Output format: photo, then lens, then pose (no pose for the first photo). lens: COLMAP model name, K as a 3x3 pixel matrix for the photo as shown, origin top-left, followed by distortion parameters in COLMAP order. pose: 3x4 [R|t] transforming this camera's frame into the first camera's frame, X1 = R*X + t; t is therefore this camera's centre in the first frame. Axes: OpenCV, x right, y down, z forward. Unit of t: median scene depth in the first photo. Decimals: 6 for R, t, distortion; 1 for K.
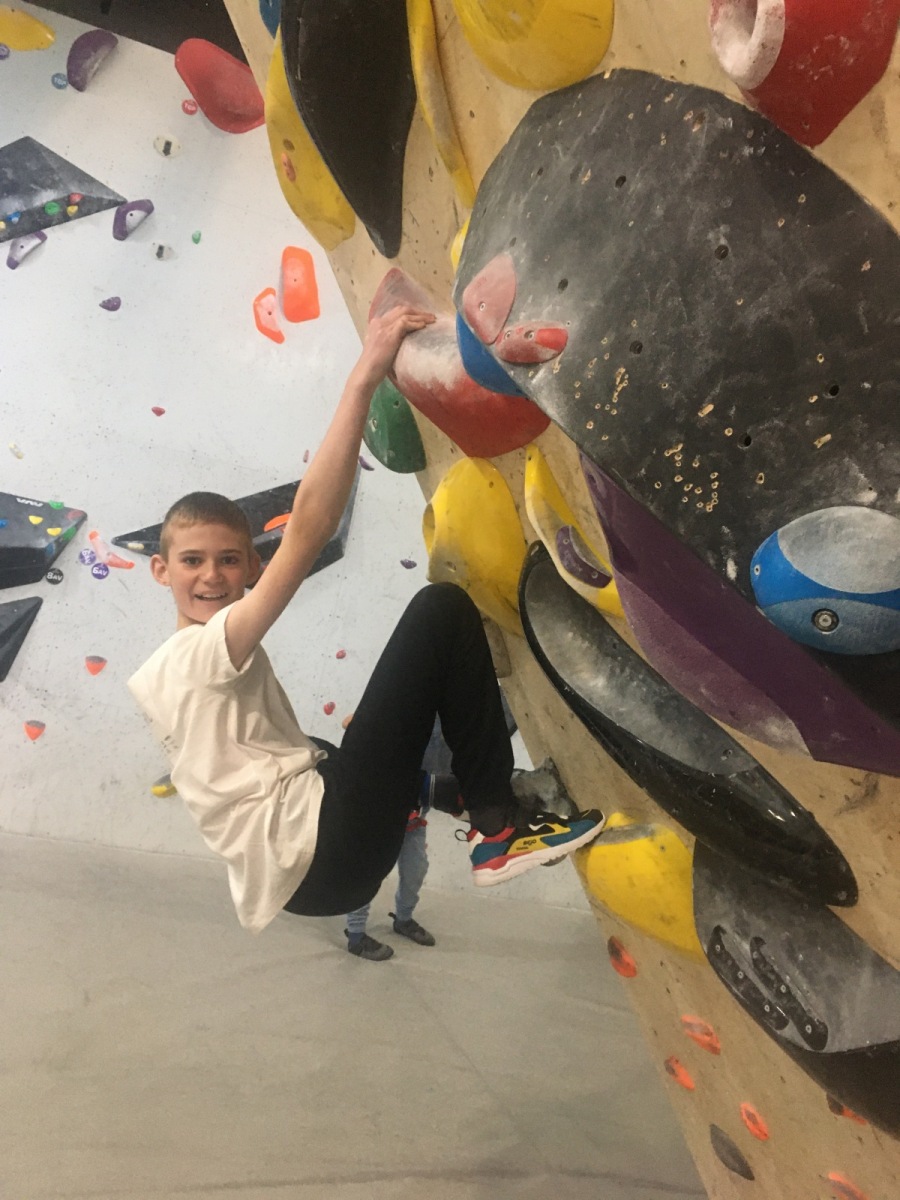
lens RADIAL K [[1021.1, 0, 450.6], [0, 1021.1, 598.9], [0, 0, 1]] dist [0.061037, -0.075872]
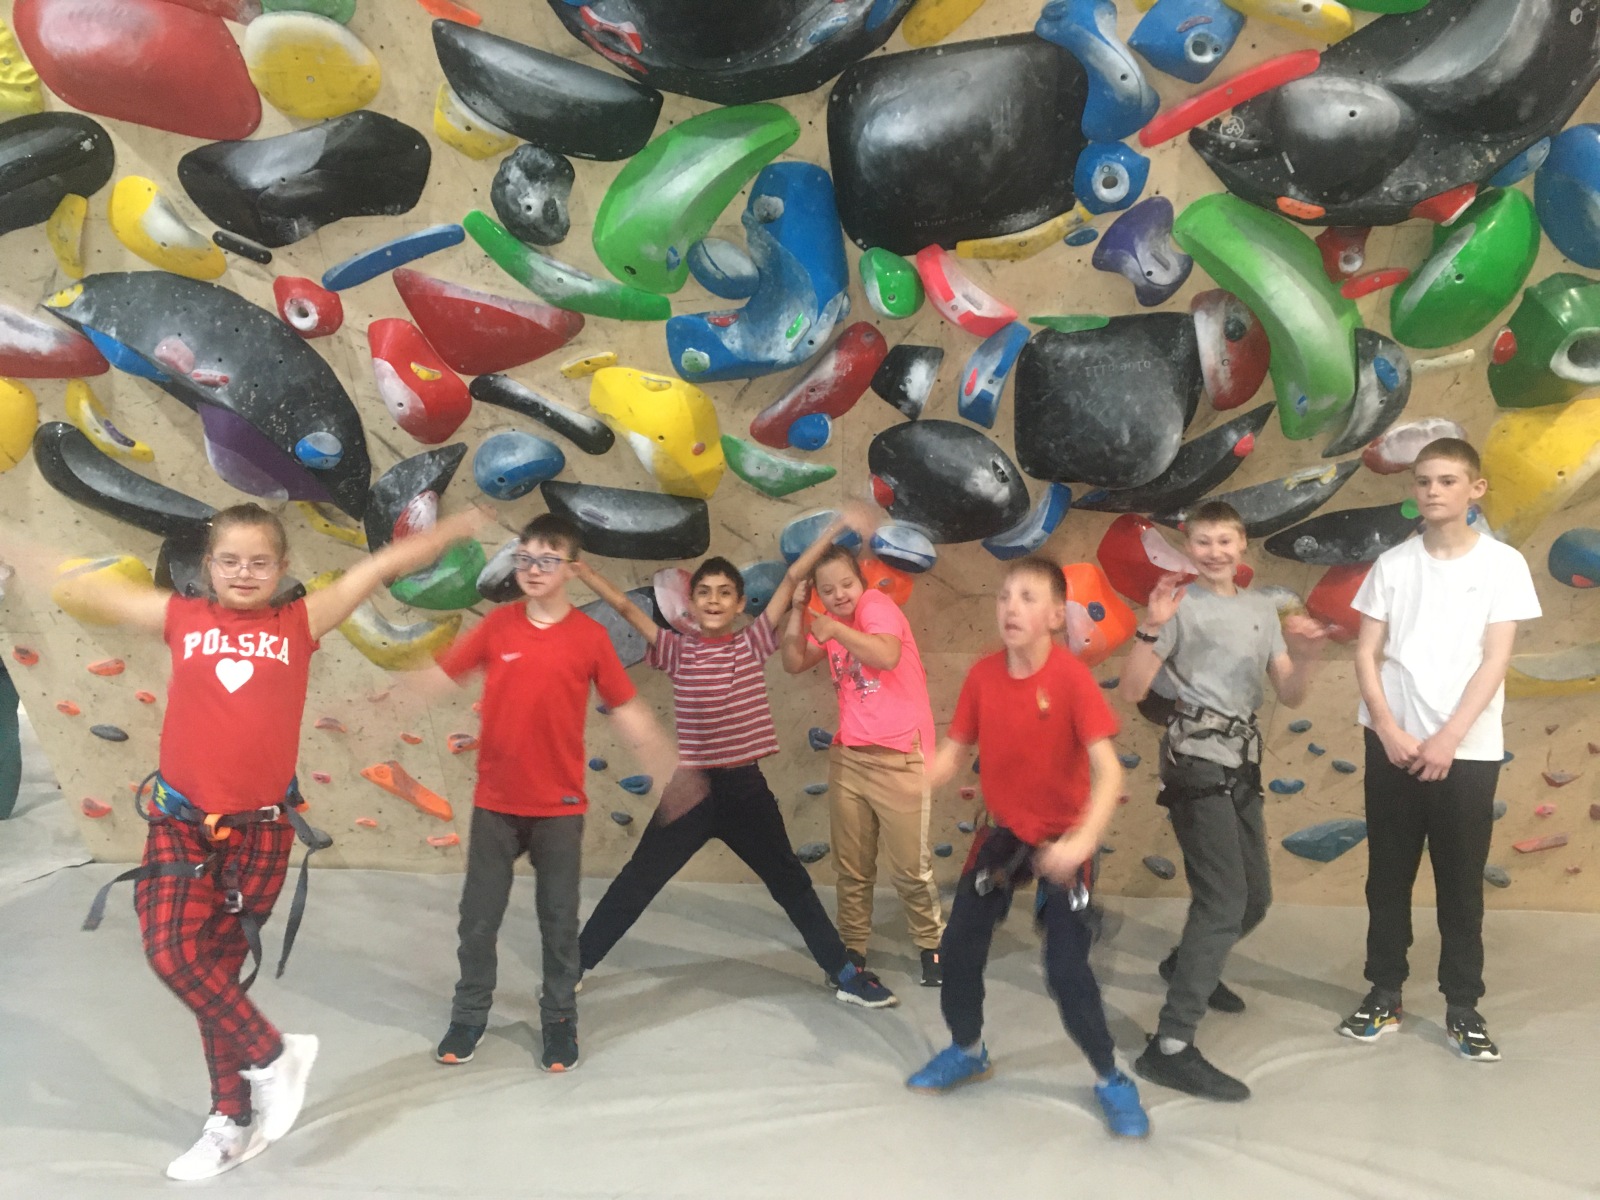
lens RADIAL K [[1361.5, 0, 796.9], [0, 1361.5, 599.0], [0, 0, 1]] dist [0.061037, -0.075872]
pose [[0.353862, -0.209457, 0.911542, -3.424096], [0.010514, 0.975431, 0.220056, -0.530378], [-0.935239, -0.068285, 0.347370, -2.262104]]
